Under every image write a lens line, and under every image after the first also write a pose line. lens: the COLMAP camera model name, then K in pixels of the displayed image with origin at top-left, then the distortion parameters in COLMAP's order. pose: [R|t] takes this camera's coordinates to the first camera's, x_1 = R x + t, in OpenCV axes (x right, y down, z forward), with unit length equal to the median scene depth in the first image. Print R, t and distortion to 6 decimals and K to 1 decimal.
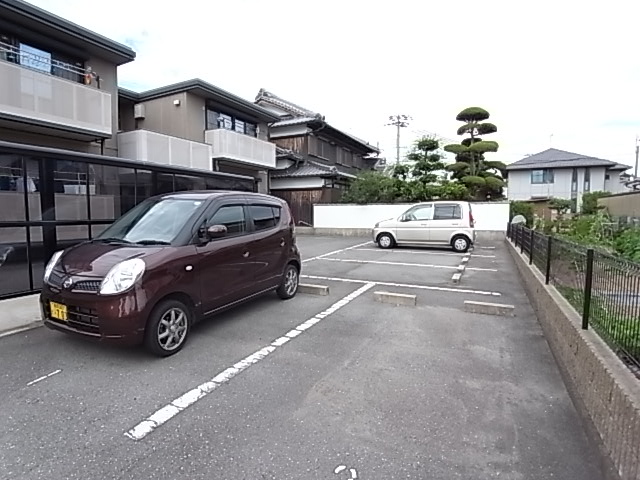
lens RADIAL K [[358.0, 0, 320.0], [0, 358.0, 240.0], [0, 0, 1]] dist [-0.068145, 0.021282]
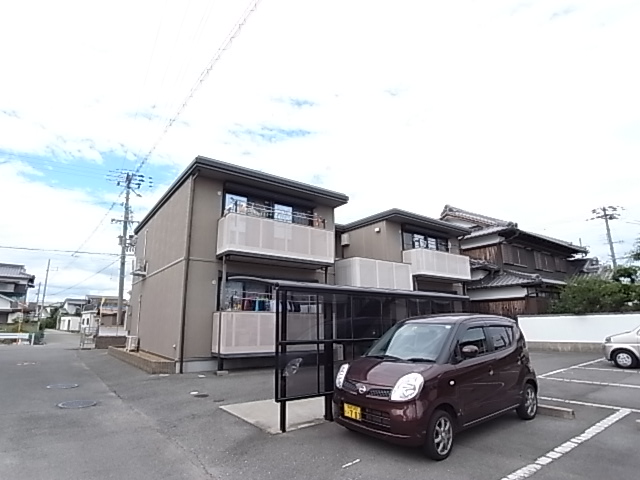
lens RADIAL K [[358.0, 0, 320.0], [0, 358.0, 240.0], [0, 0, 1]] dist [-0.068145, 0.021282]
pose [[0.879817, -0.114034, -0.461432, -0.046091], [-0.030936, 0.954998, -0.294995, -0.005469], [0.474306, 0.273816, 0.836695, -0.103060]]
